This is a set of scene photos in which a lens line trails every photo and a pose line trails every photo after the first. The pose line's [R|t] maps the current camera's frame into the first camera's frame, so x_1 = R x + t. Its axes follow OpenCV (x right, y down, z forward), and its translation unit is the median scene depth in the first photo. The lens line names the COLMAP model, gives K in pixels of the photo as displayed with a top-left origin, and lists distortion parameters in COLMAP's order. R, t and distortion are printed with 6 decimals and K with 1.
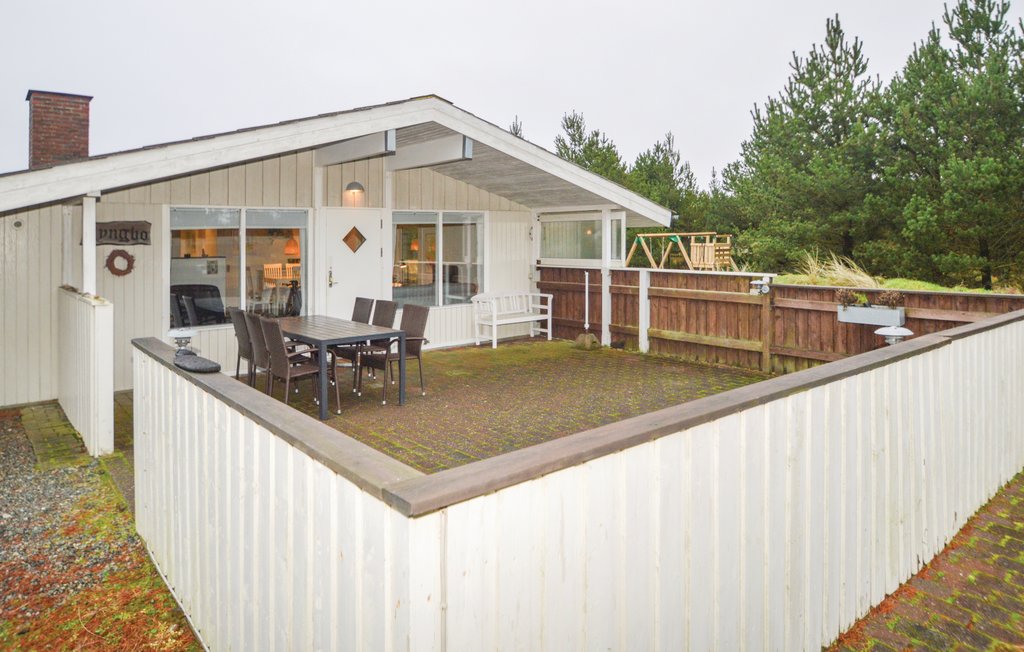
lens RADIAL K [[655.7, 0, 484.2], [0, 655.7, 273.8], [0, 0, 1]] dist [-0.024627, -0.002287]
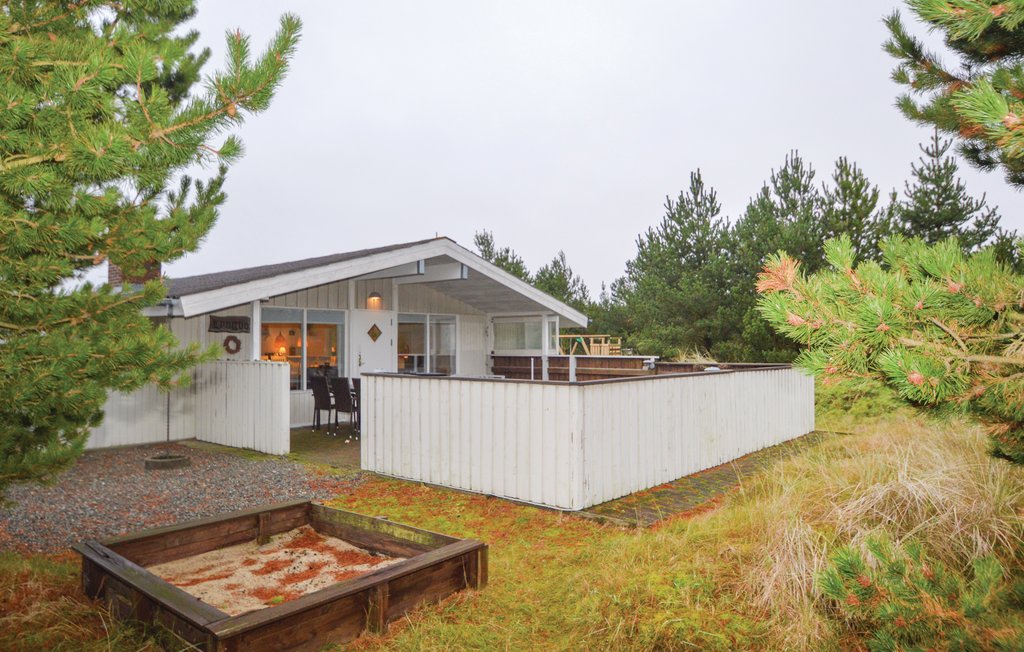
lens RADIAL K [[655.5, 0, 495.6], [0, 655.5, 351.4], [0, 0, 1]] dist [0.003359, 0.000483]
pose [[0.982828, 0.005427, 0.184445, -0.107377], [0.002773, 0.999020, -0.044167, 0.026383], [-0.184504, 0.043920, 0.981850, -0.224052]]
